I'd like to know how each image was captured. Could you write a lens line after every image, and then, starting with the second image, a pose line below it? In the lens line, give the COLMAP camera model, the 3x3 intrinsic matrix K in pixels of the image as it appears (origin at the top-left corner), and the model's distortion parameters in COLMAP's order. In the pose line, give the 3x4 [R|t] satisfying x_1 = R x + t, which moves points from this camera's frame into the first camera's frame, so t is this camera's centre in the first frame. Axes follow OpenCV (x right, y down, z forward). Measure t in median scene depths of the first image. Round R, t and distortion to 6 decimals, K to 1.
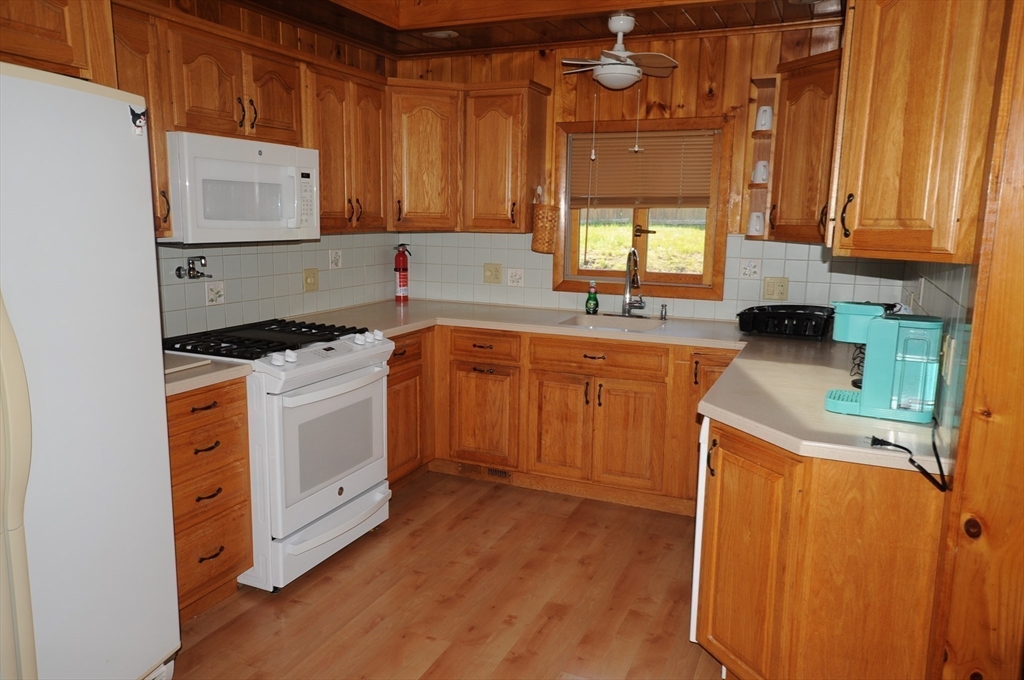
lens RADIAL K [[745.5, 0, 506.6], [0, 745.5, 344.7], [0, 0, 1]] dist [0.016965, 0.005120]
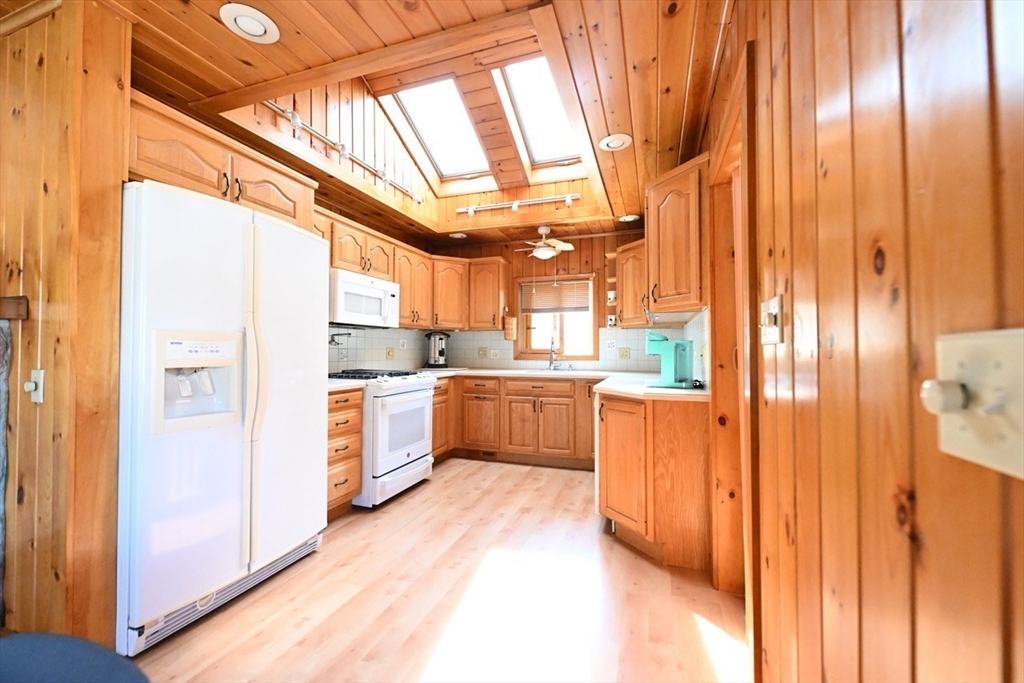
lens RADIAL K [[403.4, 0, 514.7], [0, 403.4, 342.5], [0, 0, 1]] dist [0.002445, 0.000274]
pose [[0.996180, -0.011917, 0.086509, -0.037506], [0.028238, 0.981384, -0.189968, 0.111835], [-0.082635, 0.191685, 0.977972, -0.067271]]
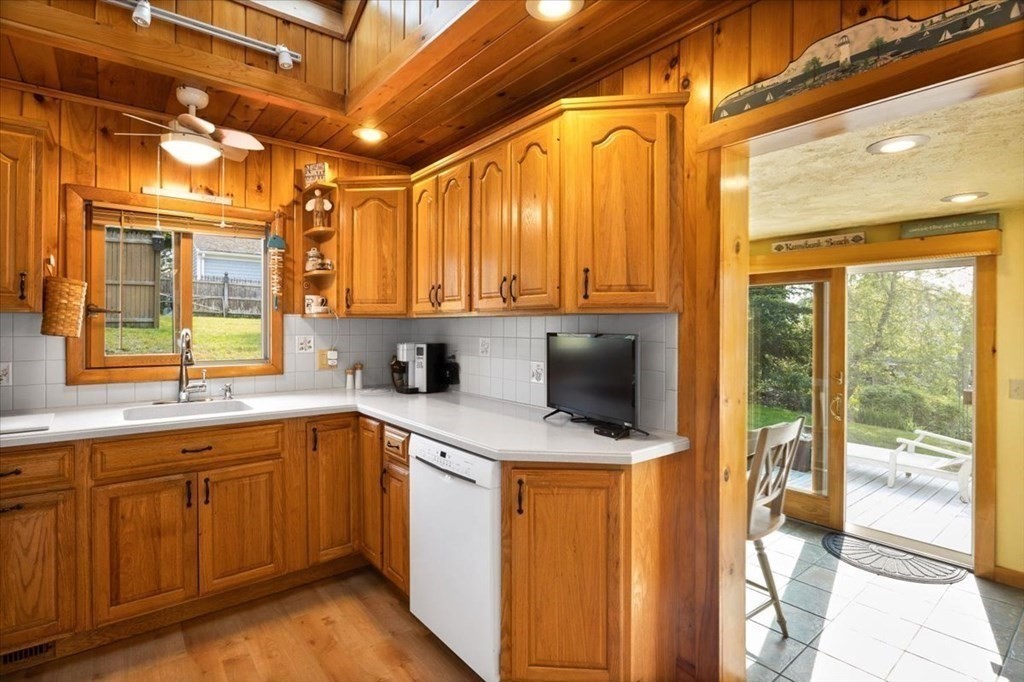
lens RADIAL K [[499.0, 0, 509.4], [0, 499.0, 328.0], [0, 0, 1]] dist [-0.012054, -0.000079]
pose [[0.456836, -0.017379, 0.889381, -0.252290], [0.156260, 0.985830, -0.061000, -0.033999], [-0.875719, 0.166842, 0.453078, 0.429306]]
